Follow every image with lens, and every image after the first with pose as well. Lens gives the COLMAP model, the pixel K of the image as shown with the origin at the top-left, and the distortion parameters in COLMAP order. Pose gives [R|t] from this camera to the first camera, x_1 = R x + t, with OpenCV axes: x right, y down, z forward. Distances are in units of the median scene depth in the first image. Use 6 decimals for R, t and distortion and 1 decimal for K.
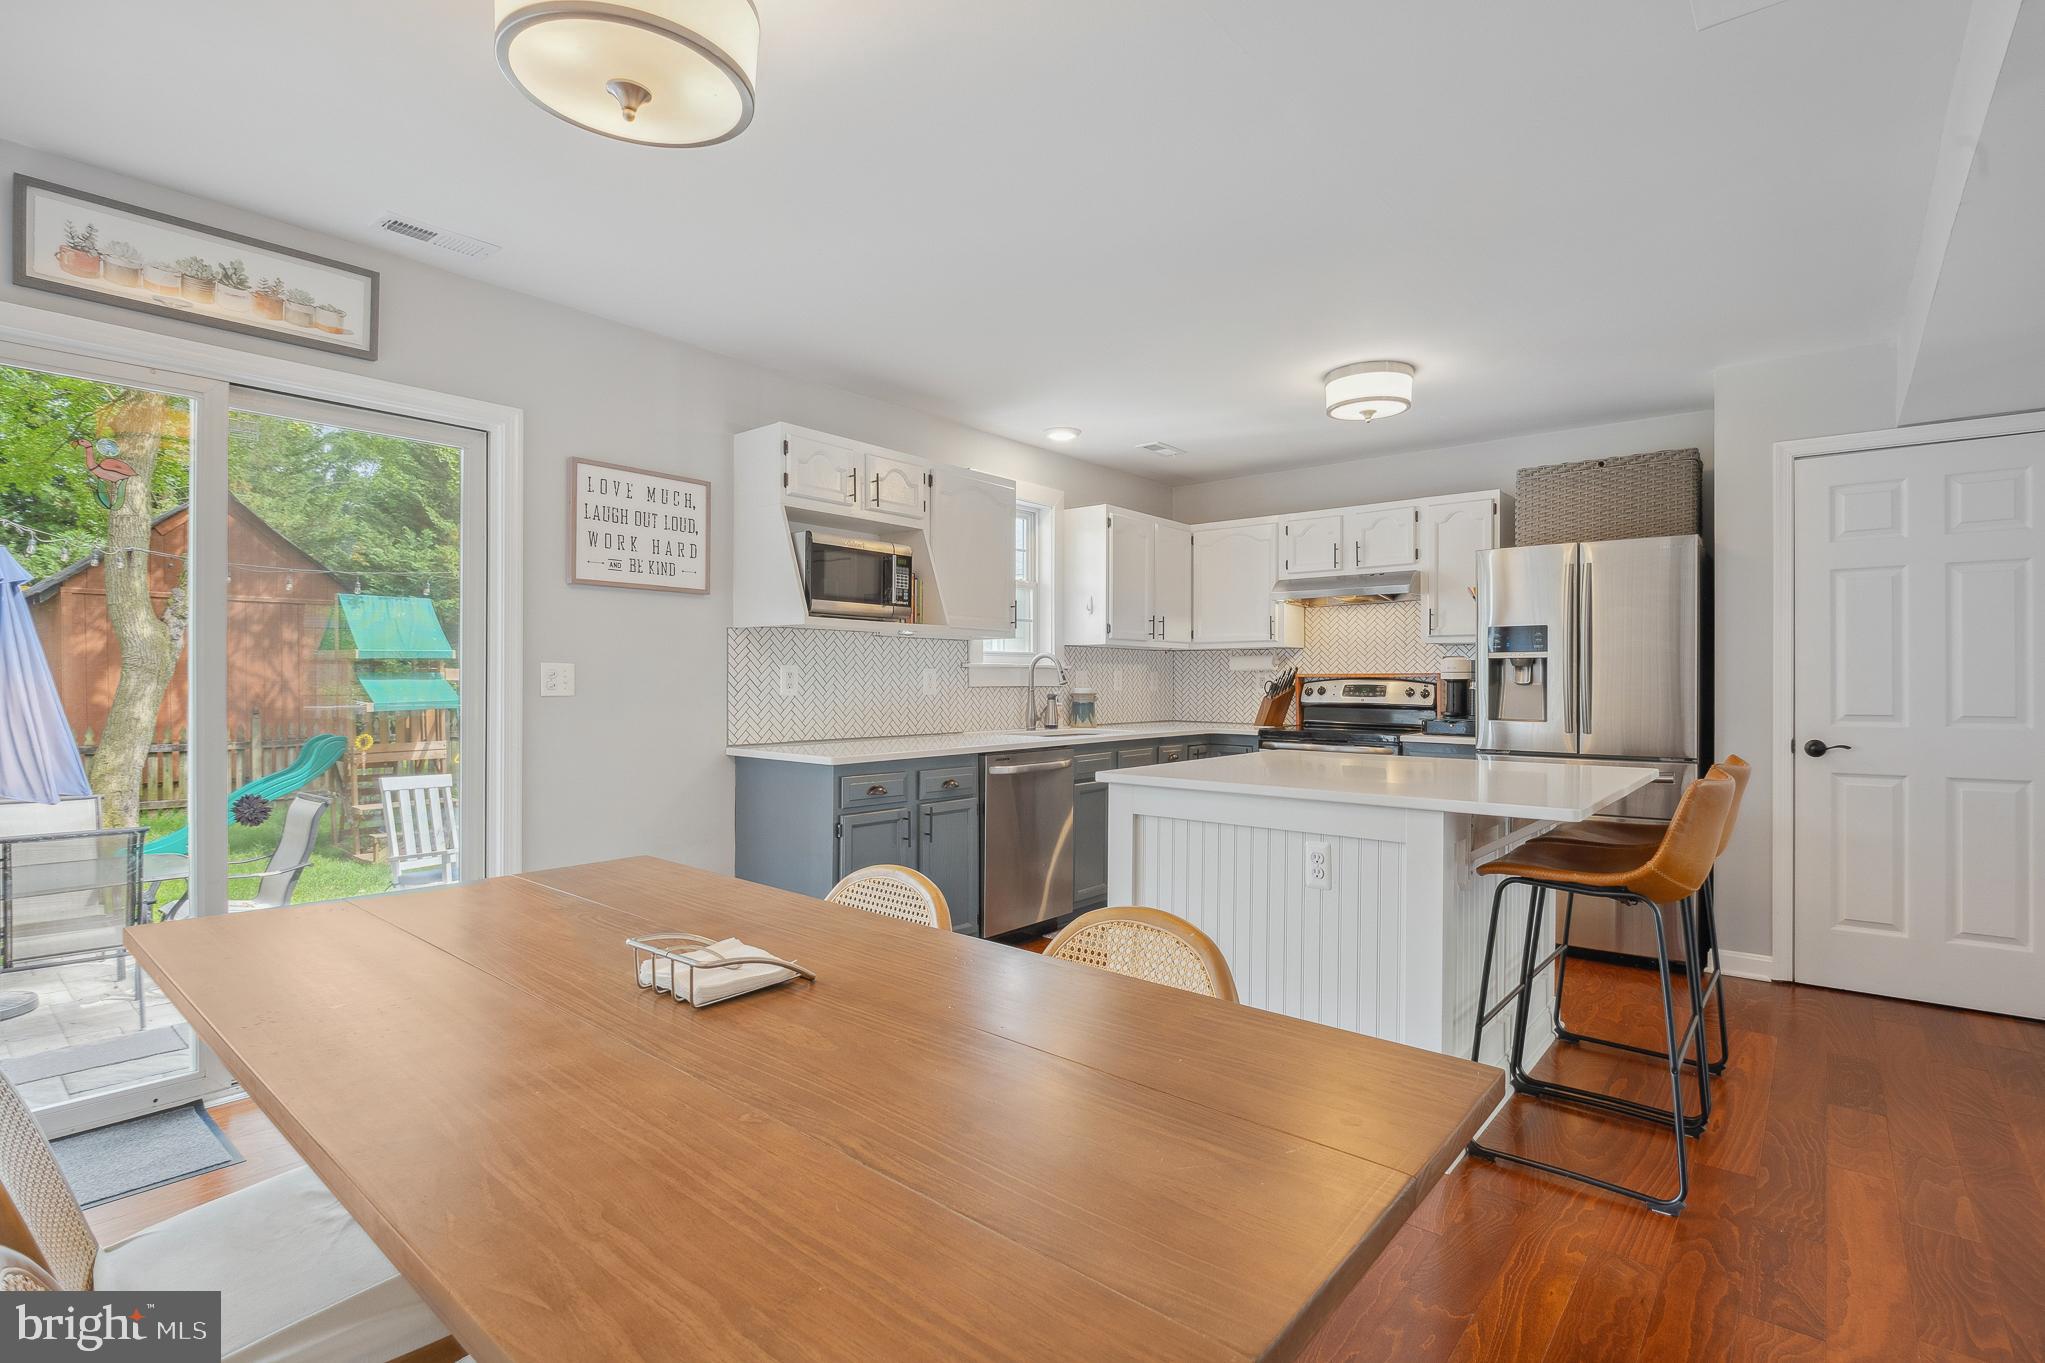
lens RADIAL K [[963.0, 0, 1013.0], [0, 963.0, 682.4], [0, 0, 1]] dist [-0.011891, -0.001082]
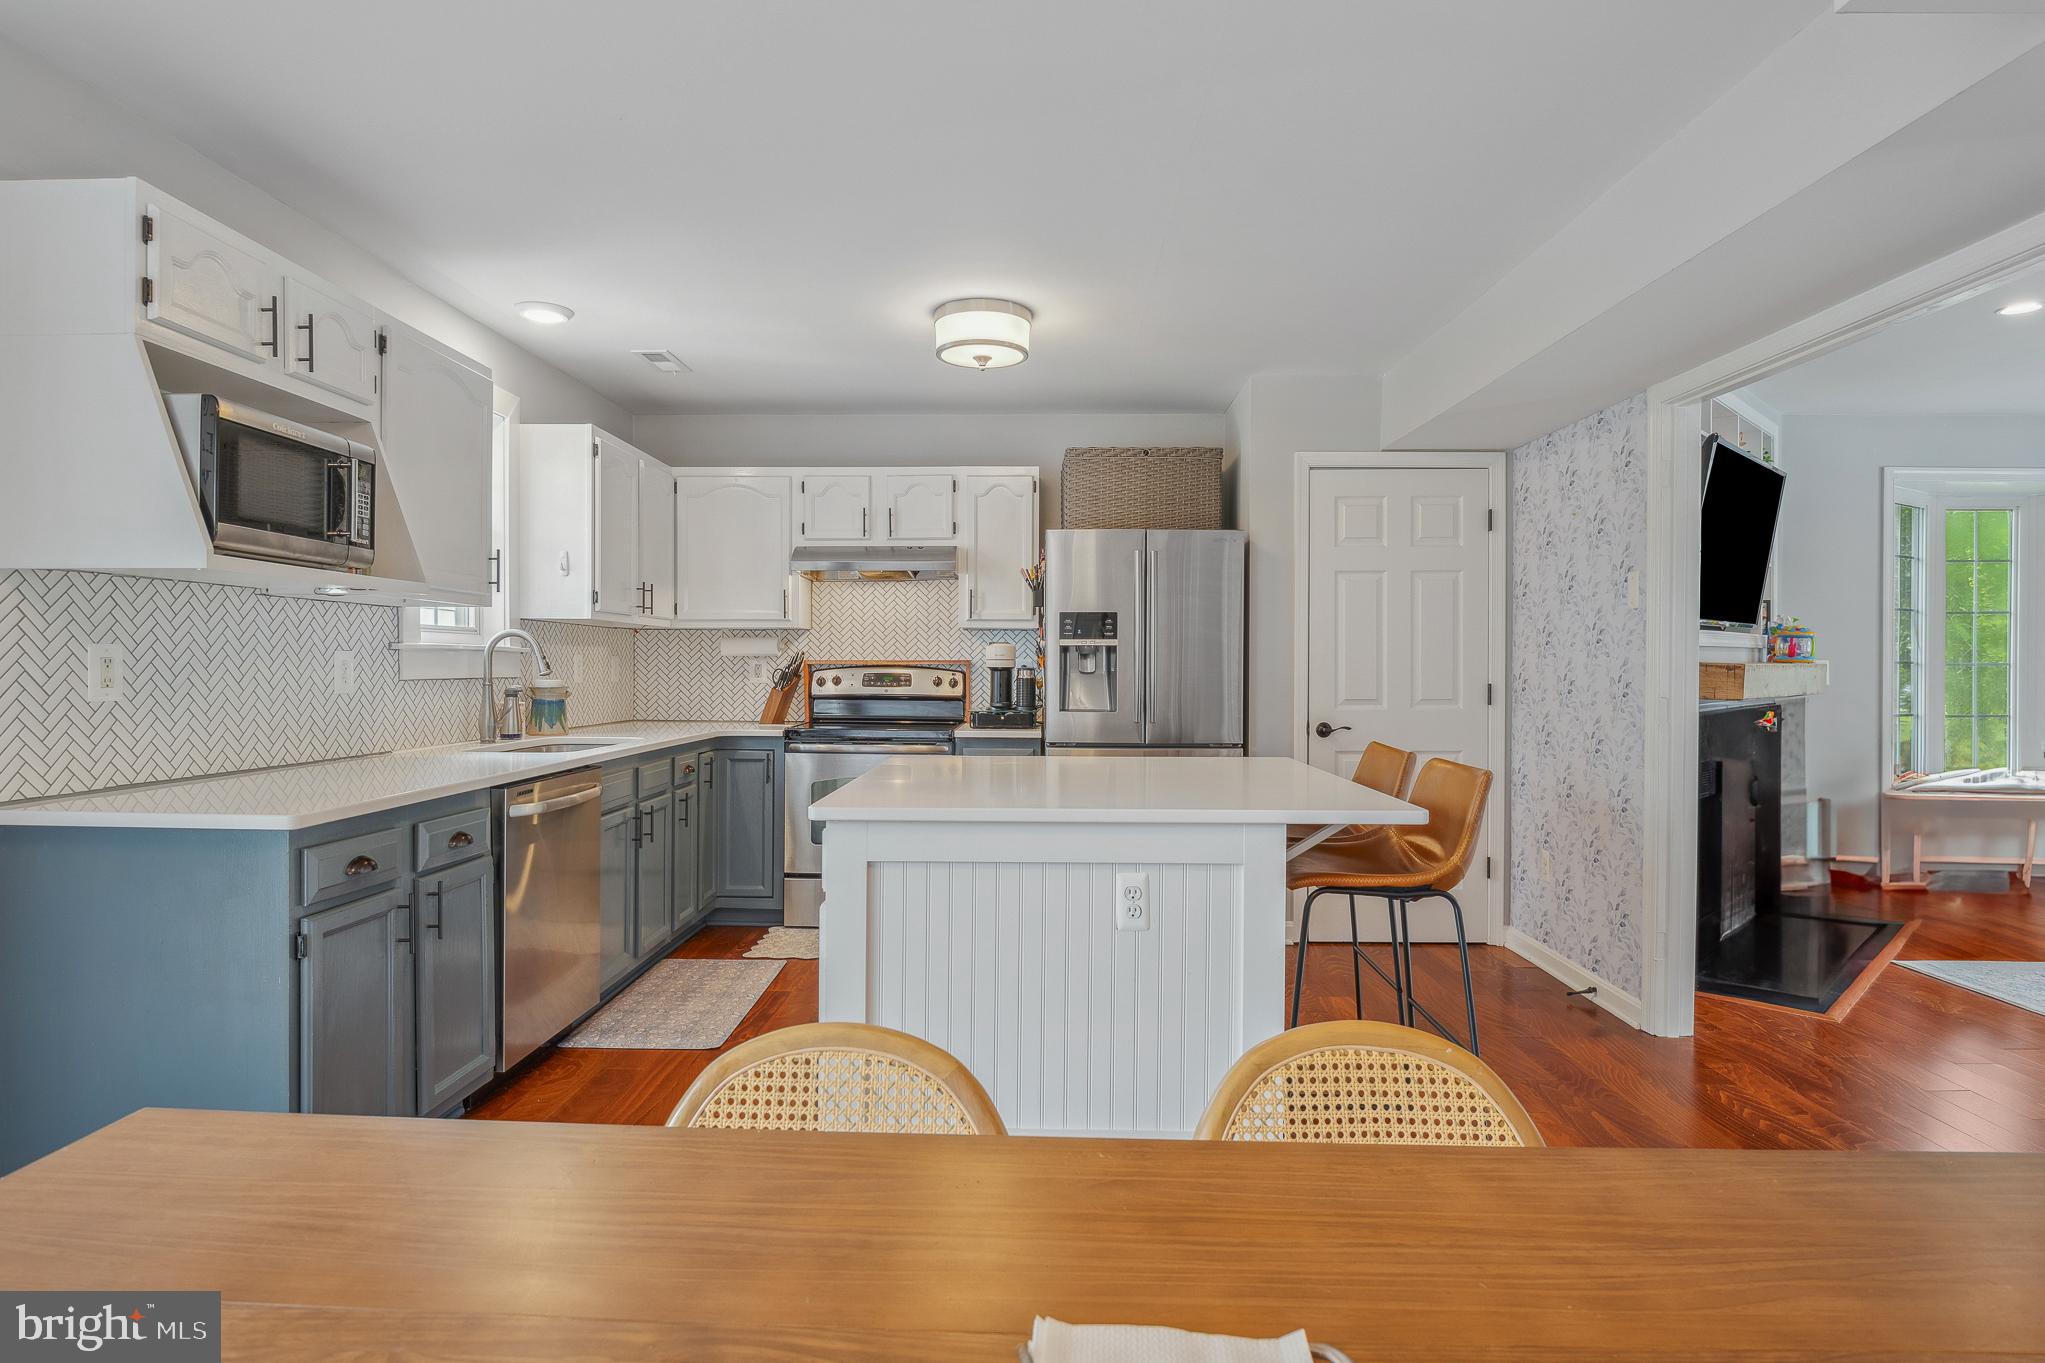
lens RADIAL K [[1070.5, 0, 1015.8], [0, 1070.5, 674.5], [0, 0, 1]] dist [0.002688, -0.021352]
pose [[0.779823, -0.005220, 0.625978, -0.209188], [-0.000016, 0.999965, 0.008360, -0.006060], [-0.626000, -0.006529, 0.779796, 0.231543]]
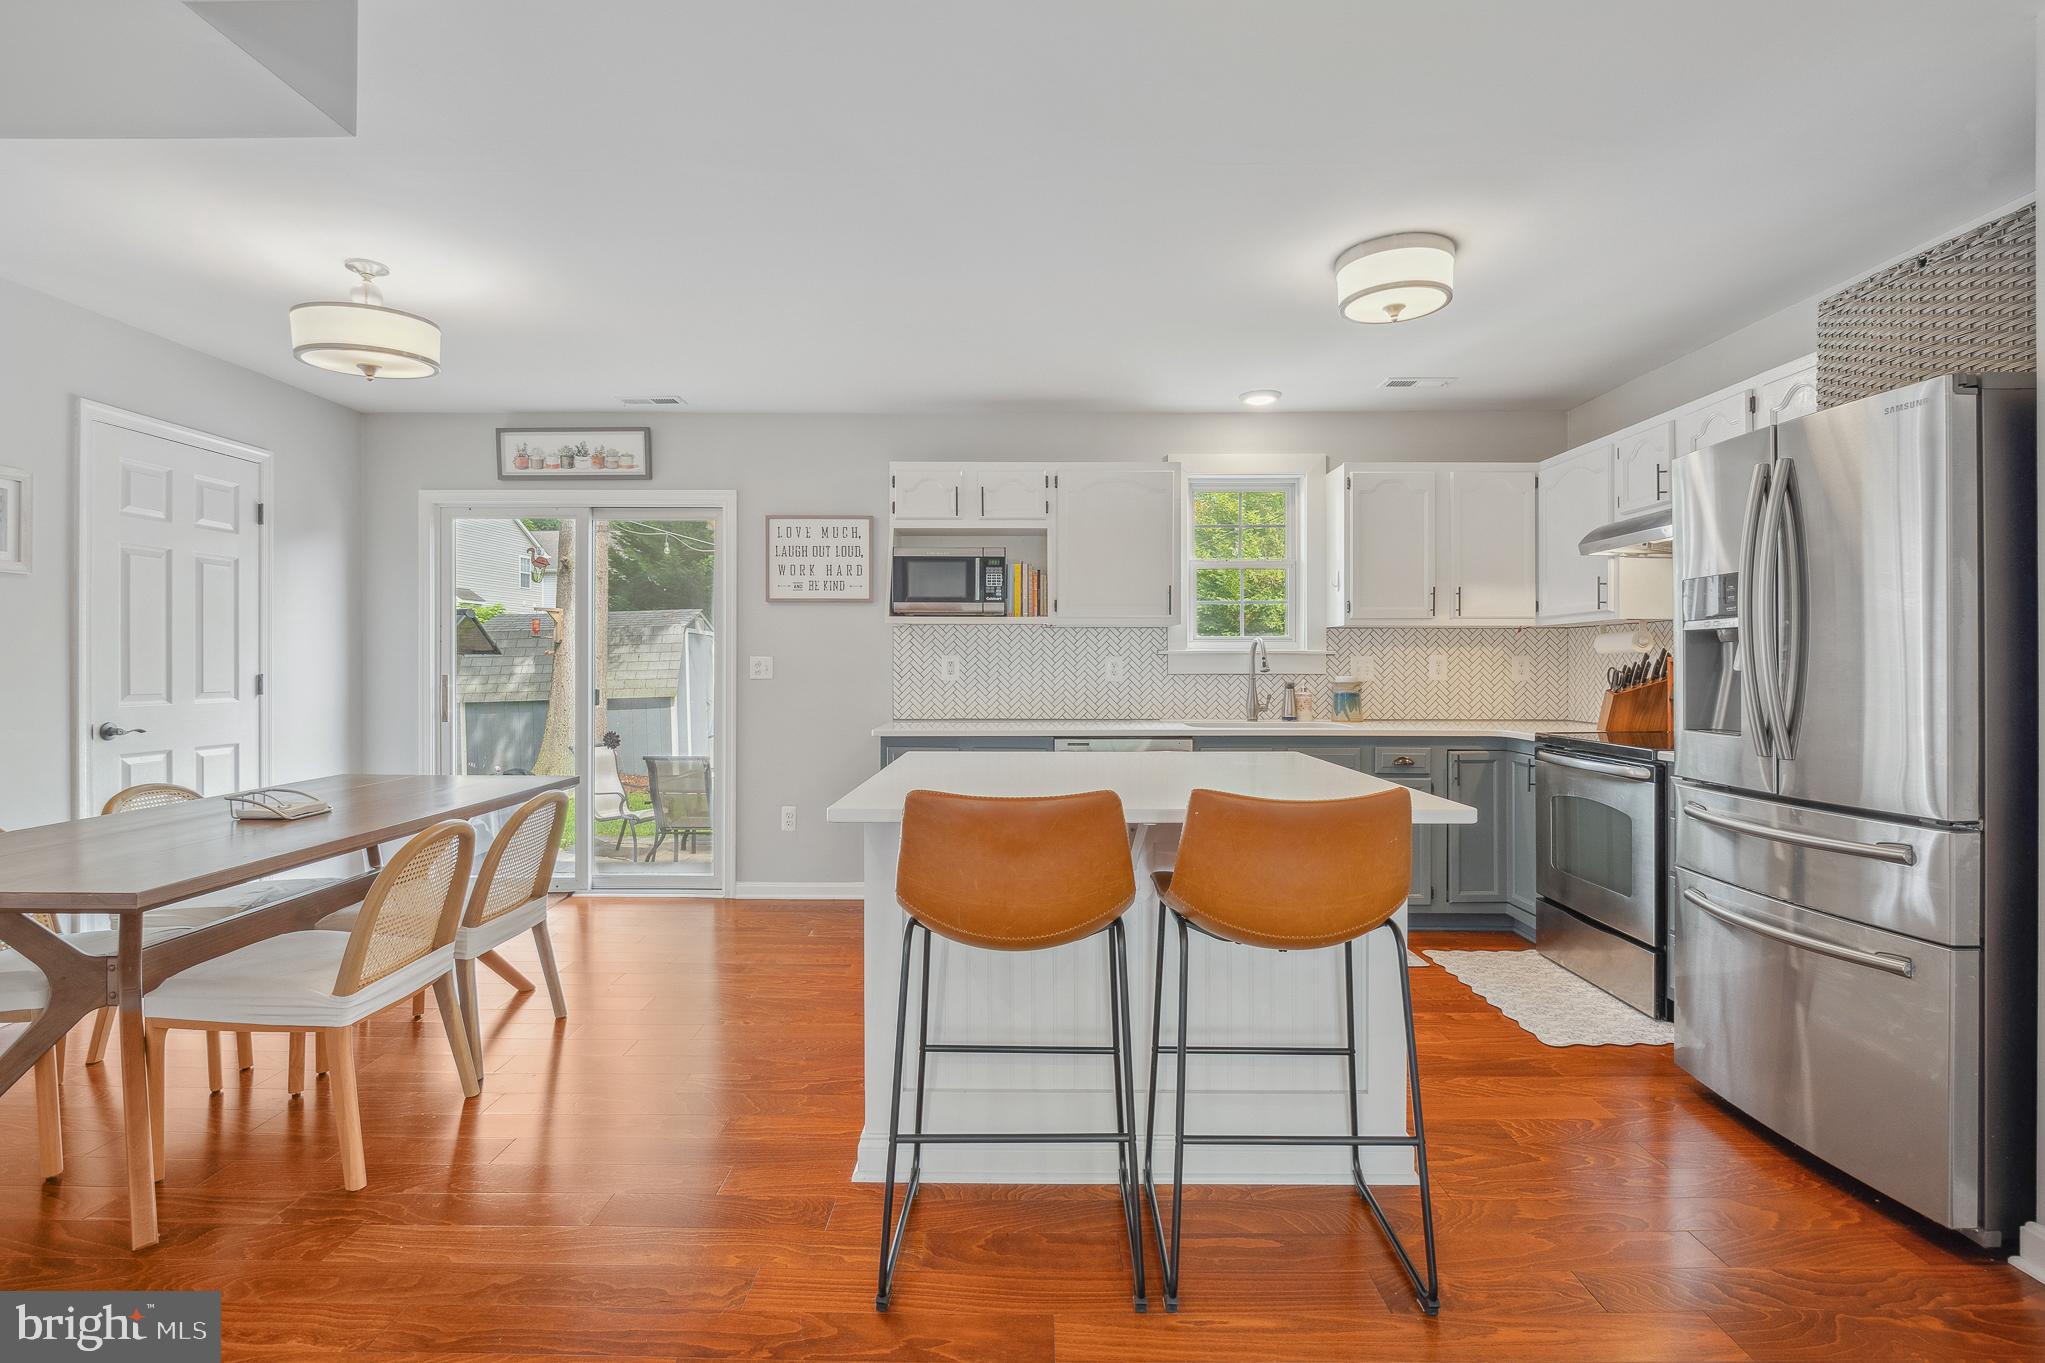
lens RADIAL K [[956.7, 0, 1019.4], [0, 956.7, 669.2], [0, 0, 1]] dist [-0.001345, -0.010541]
pose [[0.639629, -0.000151, -0.768684, 0.752788], [0.000072, 1.000000, -0.000136, -0.000269], [0.768684, 0.000032, 0.639629, 0.301929]]
